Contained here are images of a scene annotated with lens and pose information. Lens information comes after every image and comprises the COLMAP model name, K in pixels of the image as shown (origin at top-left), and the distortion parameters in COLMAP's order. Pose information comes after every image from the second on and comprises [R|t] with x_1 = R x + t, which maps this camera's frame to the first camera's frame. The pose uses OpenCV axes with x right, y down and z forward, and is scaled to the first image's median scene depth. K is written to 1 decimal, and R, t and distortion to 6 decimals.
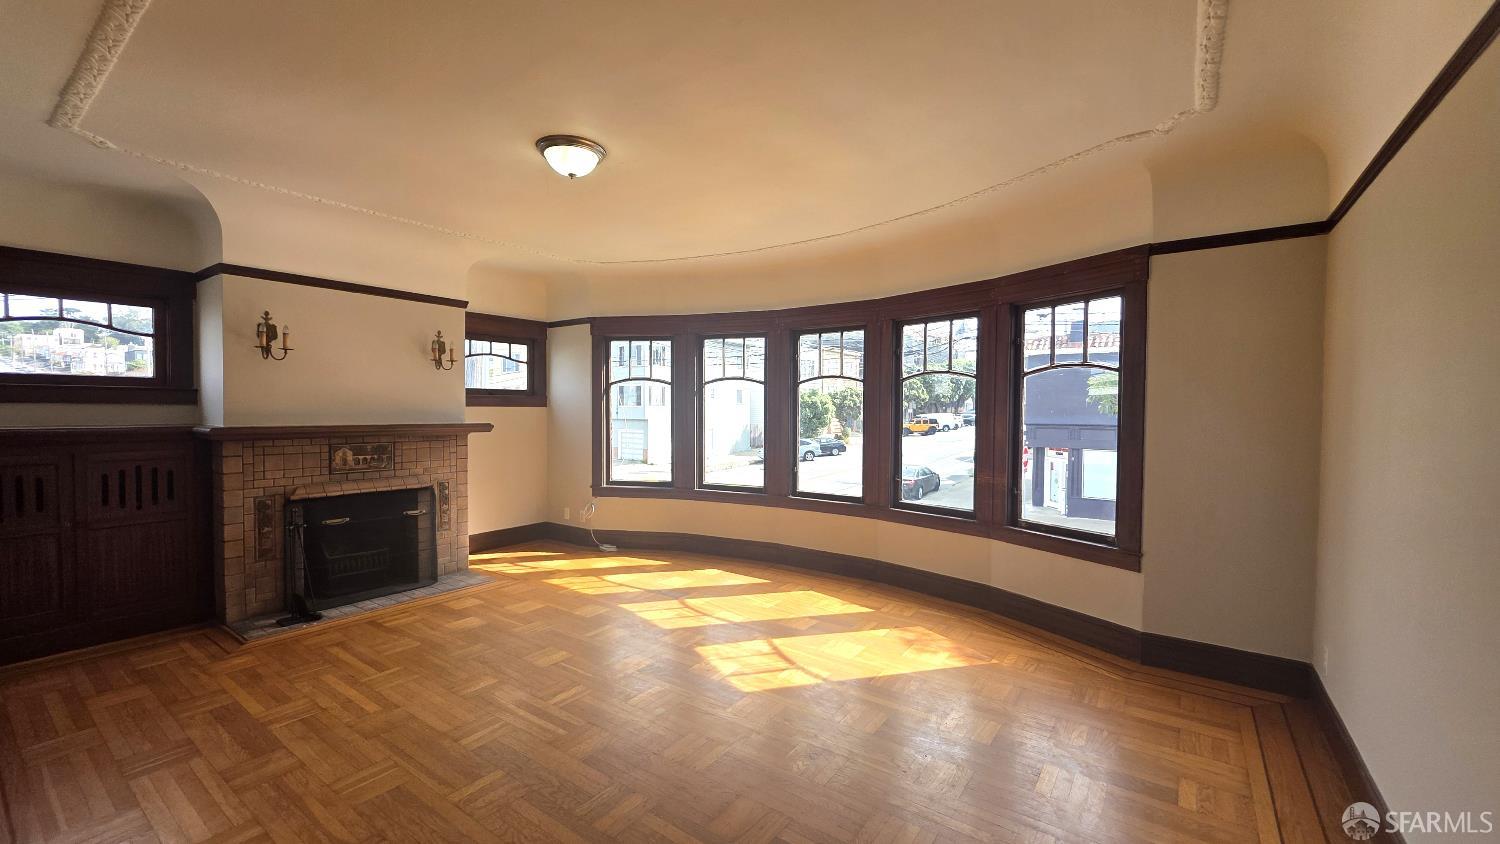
lens RADIAL K [[594.8, 0, 750.0], [0, 594.8, 422.0], [0, 0, 1]] dist [0.000460, -0.000492]
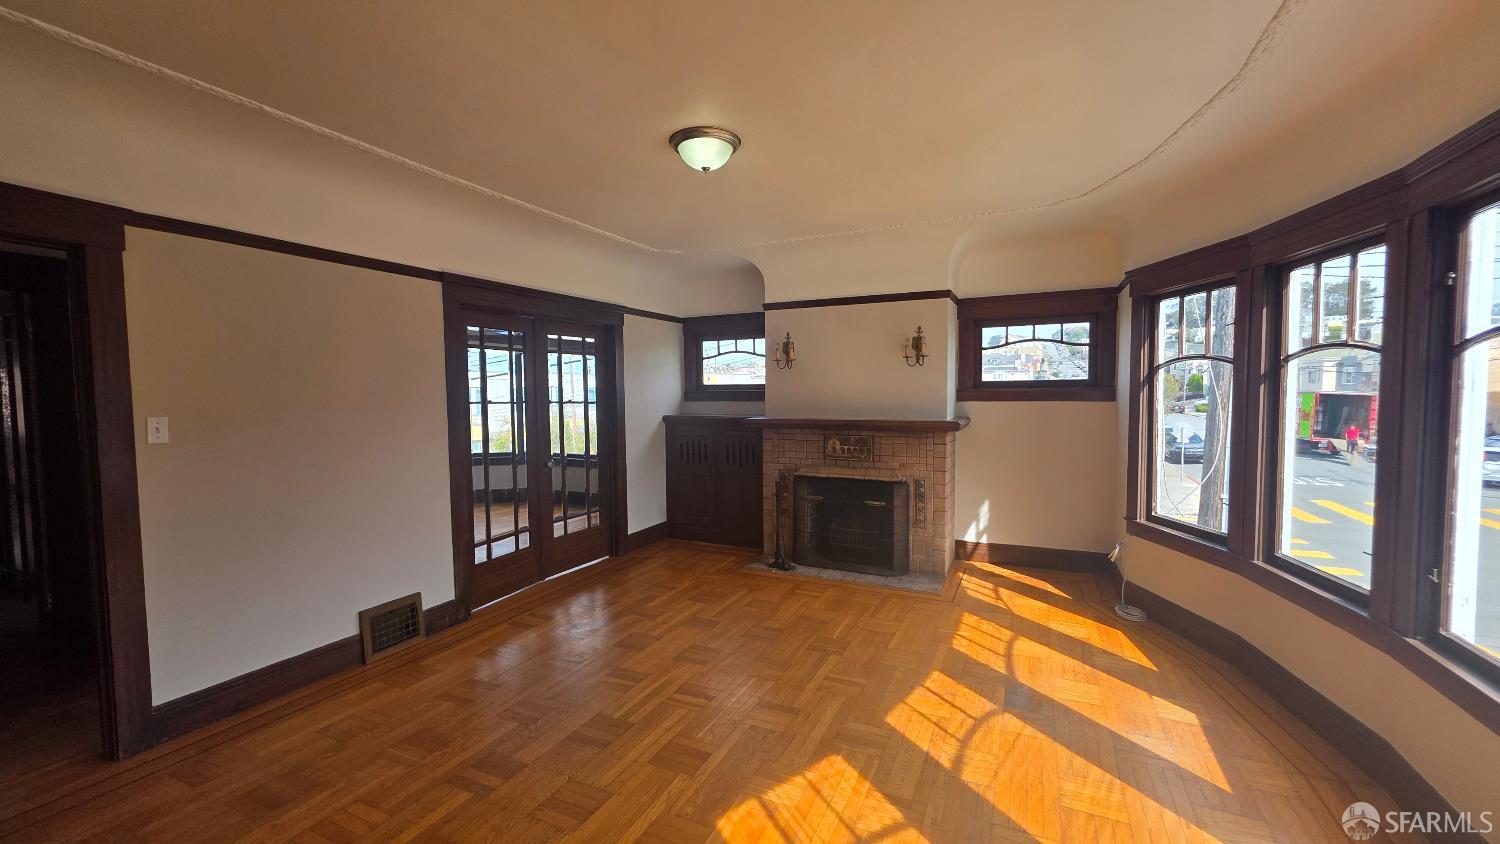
lens RADIAL K [[594.8, 0, 750.0], [0, 594.8, 422.0], [0, 0, 1]] dist [0.000460, -0.000492]
pose [[0.182137, 0.040365, -0.982444, 0.417994], [-0.014061, 0.999162, 0.038445, -0.029586], [0.983173, 0.006812, 0.182552, 0.566788]]
